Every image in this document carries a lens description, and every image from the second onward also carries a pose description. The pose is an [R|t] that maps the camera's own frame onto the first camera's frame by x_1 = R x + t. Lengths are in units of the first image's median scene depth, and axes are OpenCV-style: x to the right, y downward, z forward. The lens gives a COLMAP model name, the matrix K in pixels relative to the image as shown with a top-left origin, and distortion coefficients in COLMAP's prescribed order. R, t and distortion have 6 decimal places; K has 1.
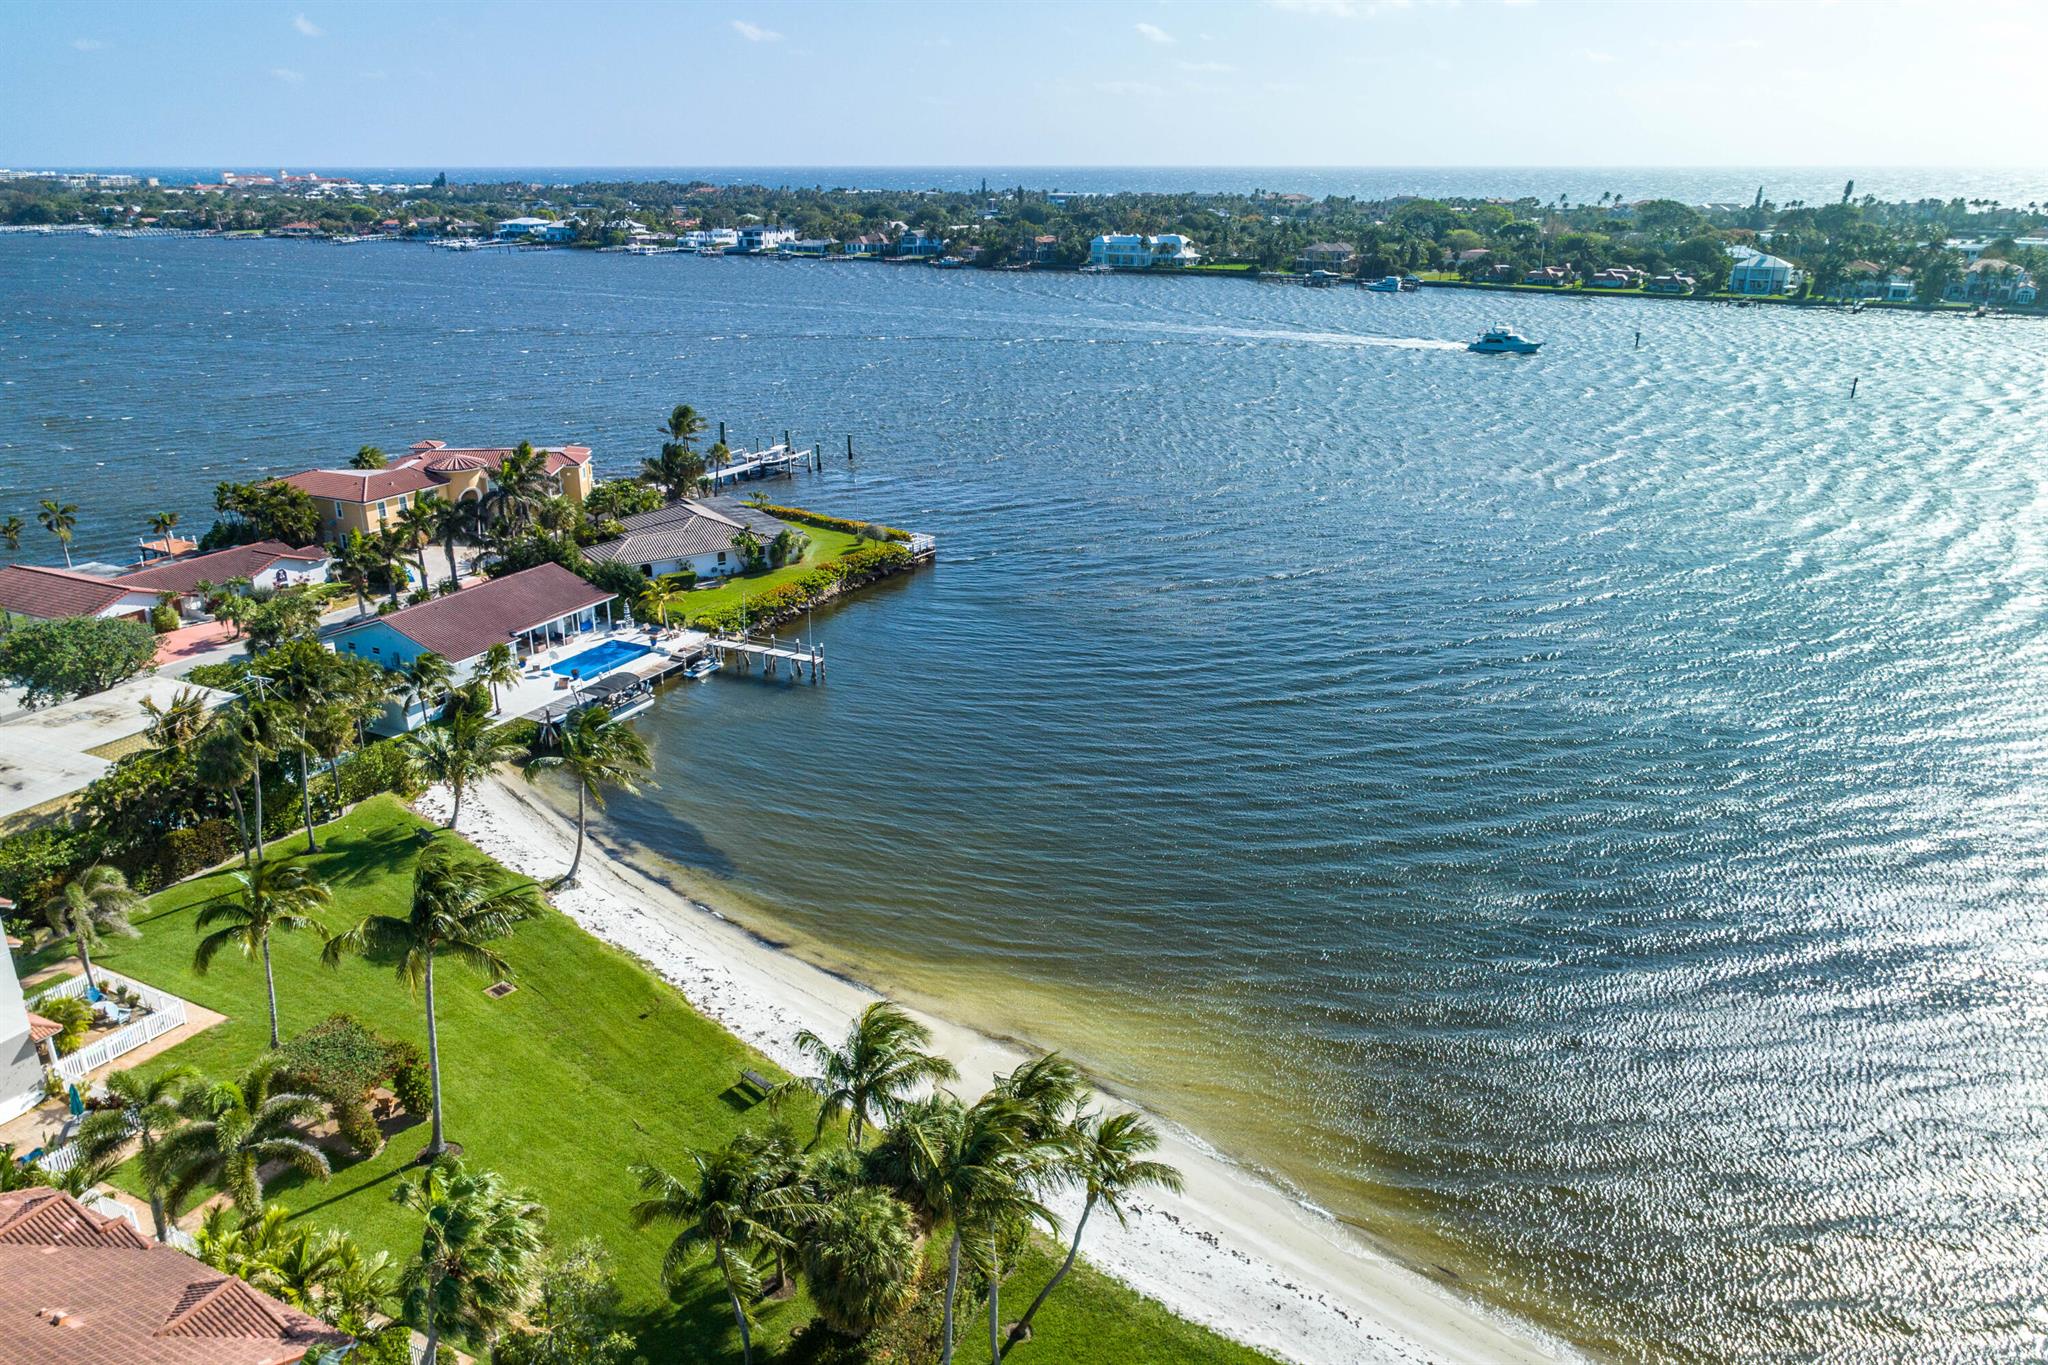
lens RADIAL K [[1468.2, 0, 1024.0], [0, 1468.2, 682.5], [0, 0, 1]] dist [-0.049121, 0.031266]
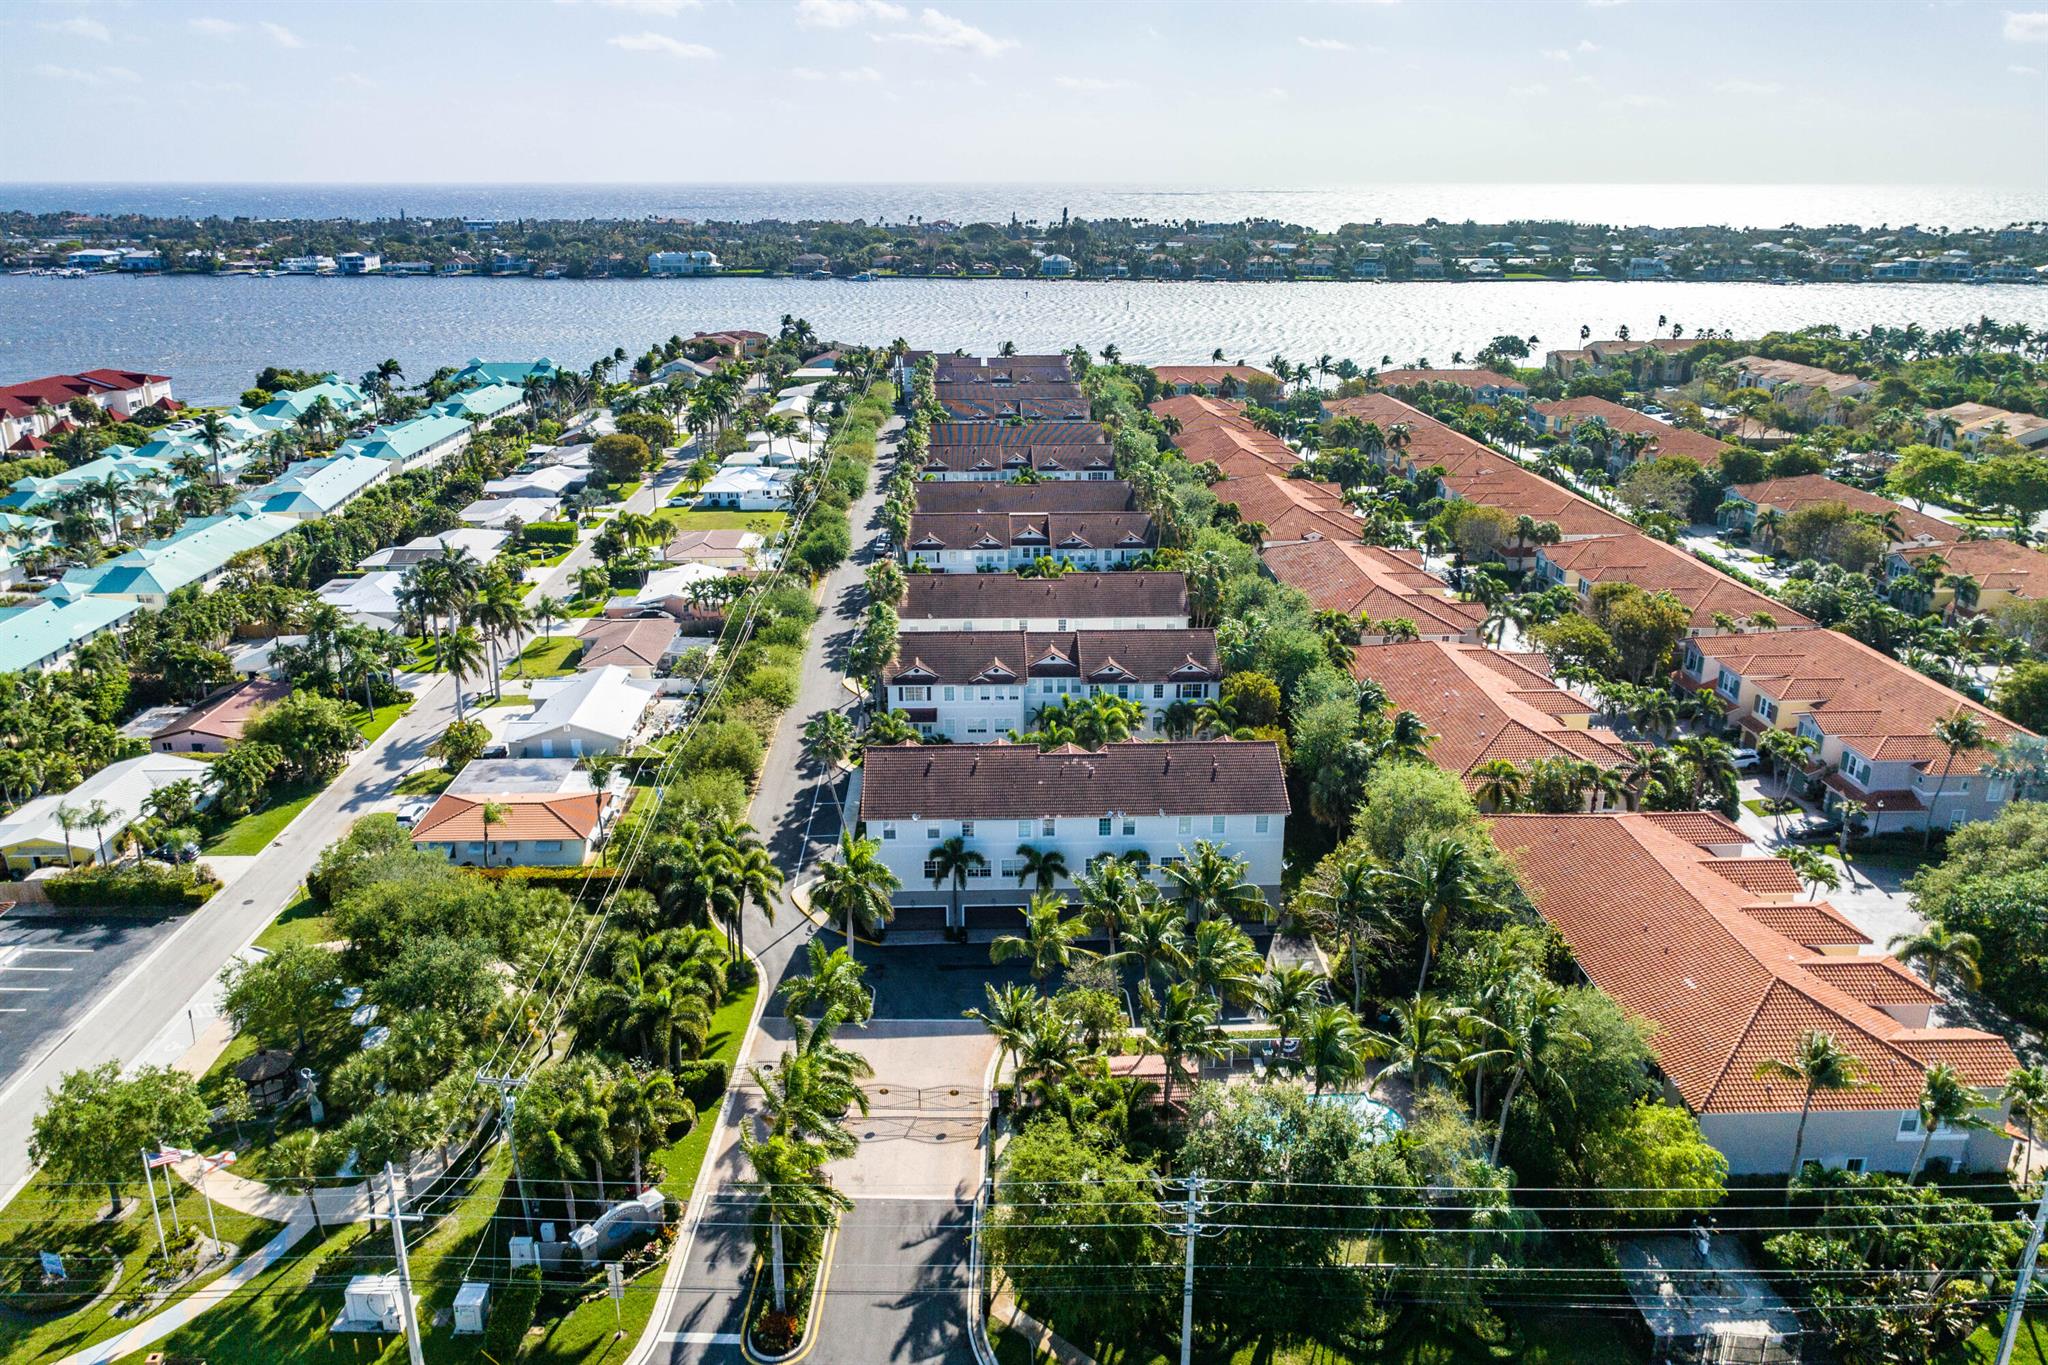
lens RADIAL K [[1468.2, 0, 1024.0], [0, 1468.2, 682.5], [0, 0, 1]] dist [-0.049121, 0.031266]
pose [[0.873244, -0.153332, 0.462529, -0.346912], [0.156628, 0.987154, 0.031540, 0.133388], [-0.461424, 0.044903, 0.886043, -0.455416]]
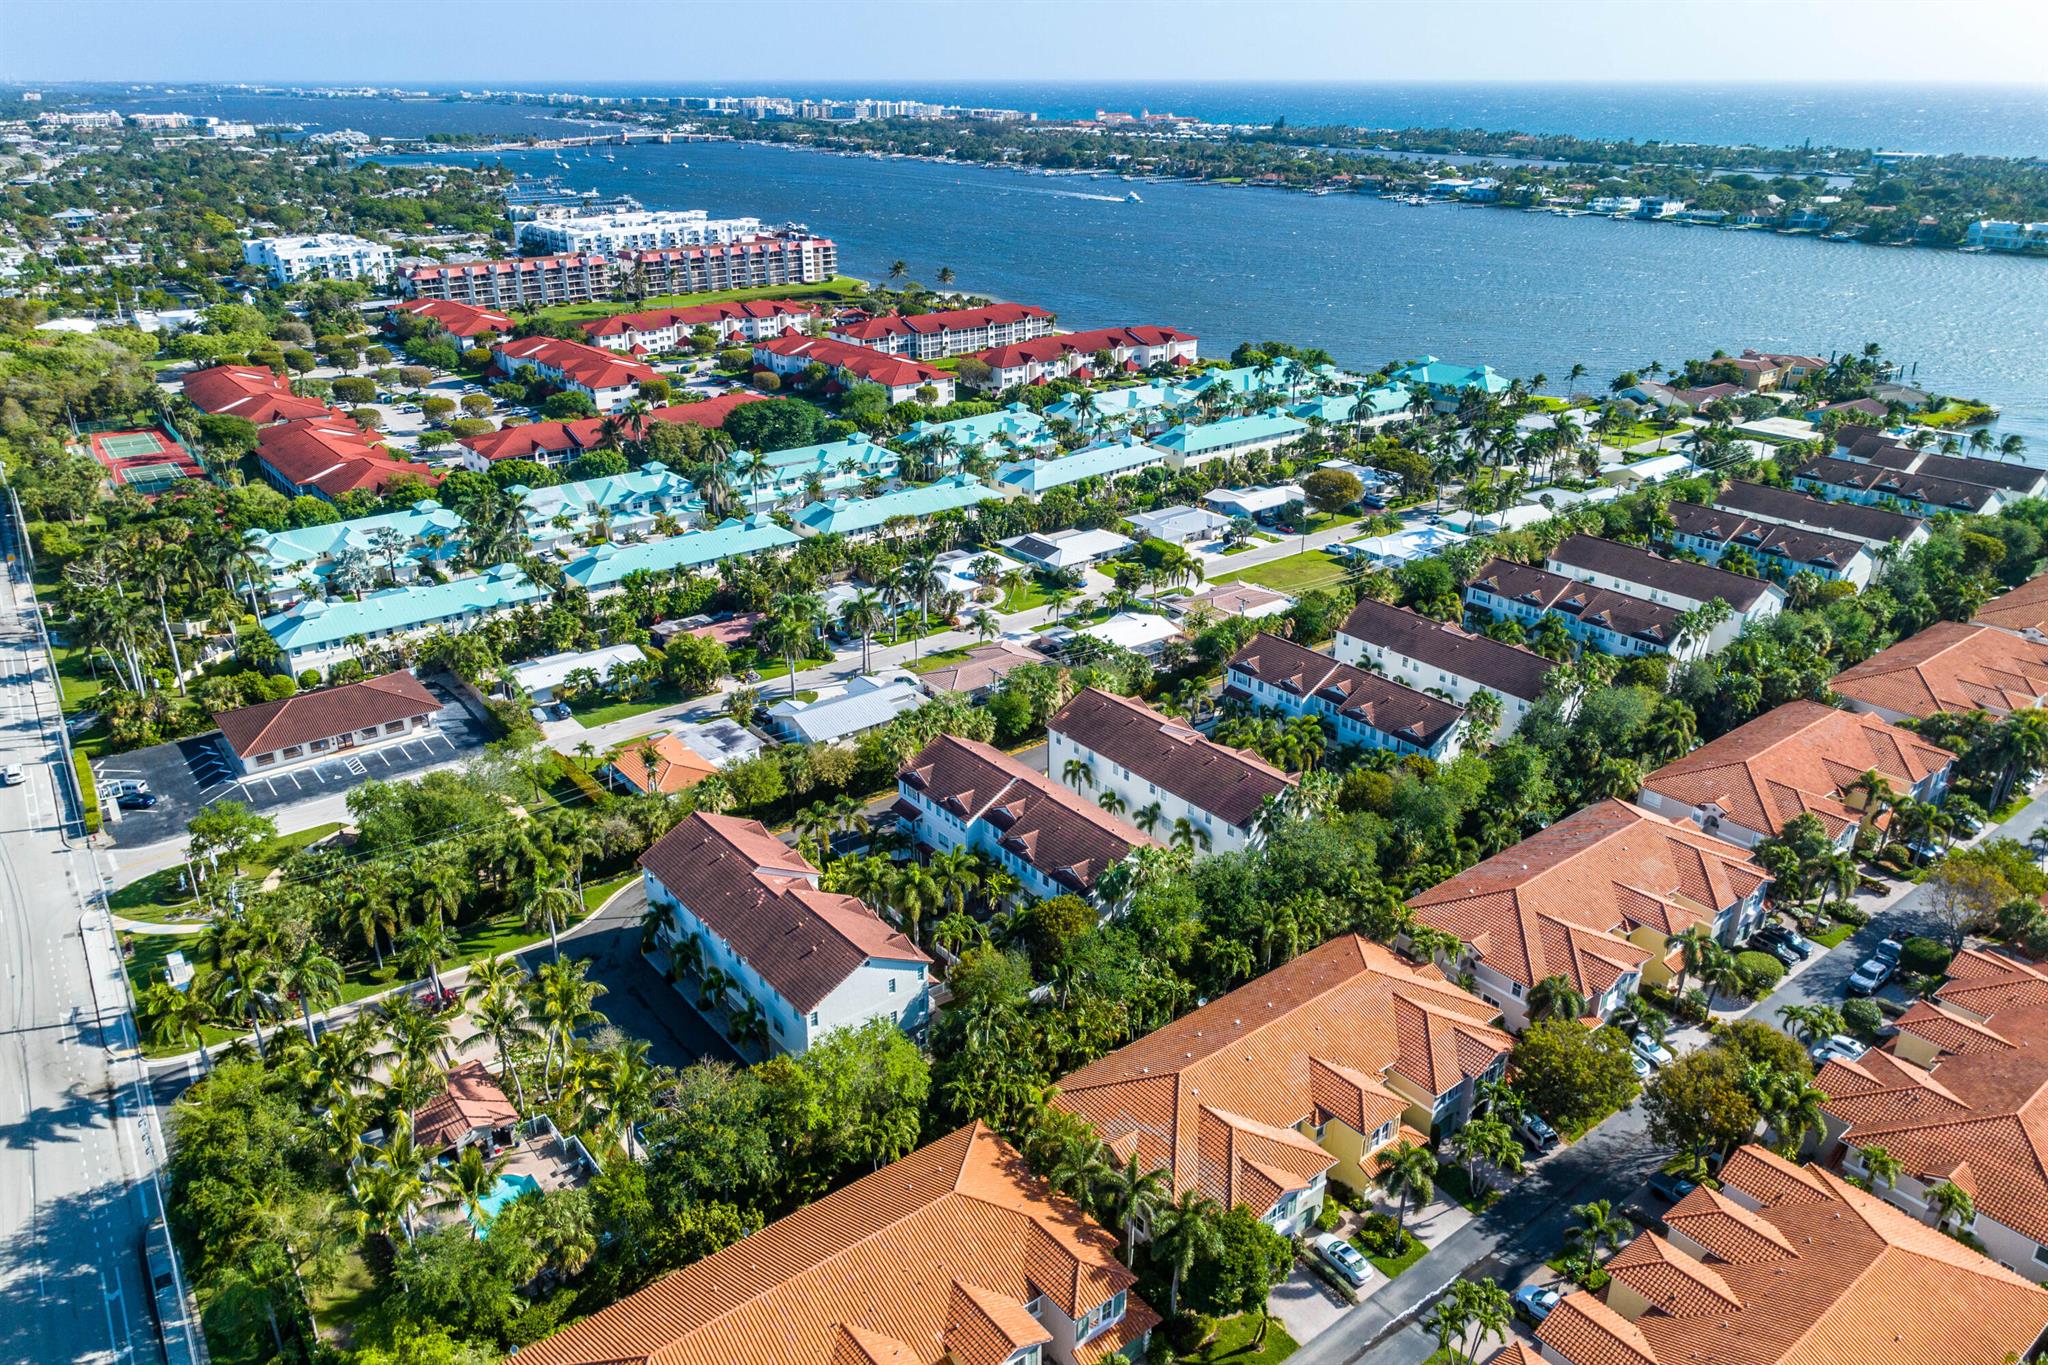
lens RADIAL K [[1454.1, 0, 1024.0], [0, 1454.1, 682.5], [0, 0, 1]] dist [0.007731, 0.005801]
pose [[0.906988, 0.158582, -0.390160, -0.127824], [-0.136941, 0.987107, 0.082871, 0.095117], [0.398272, -0.021734, 0.917010, -0.475903]]
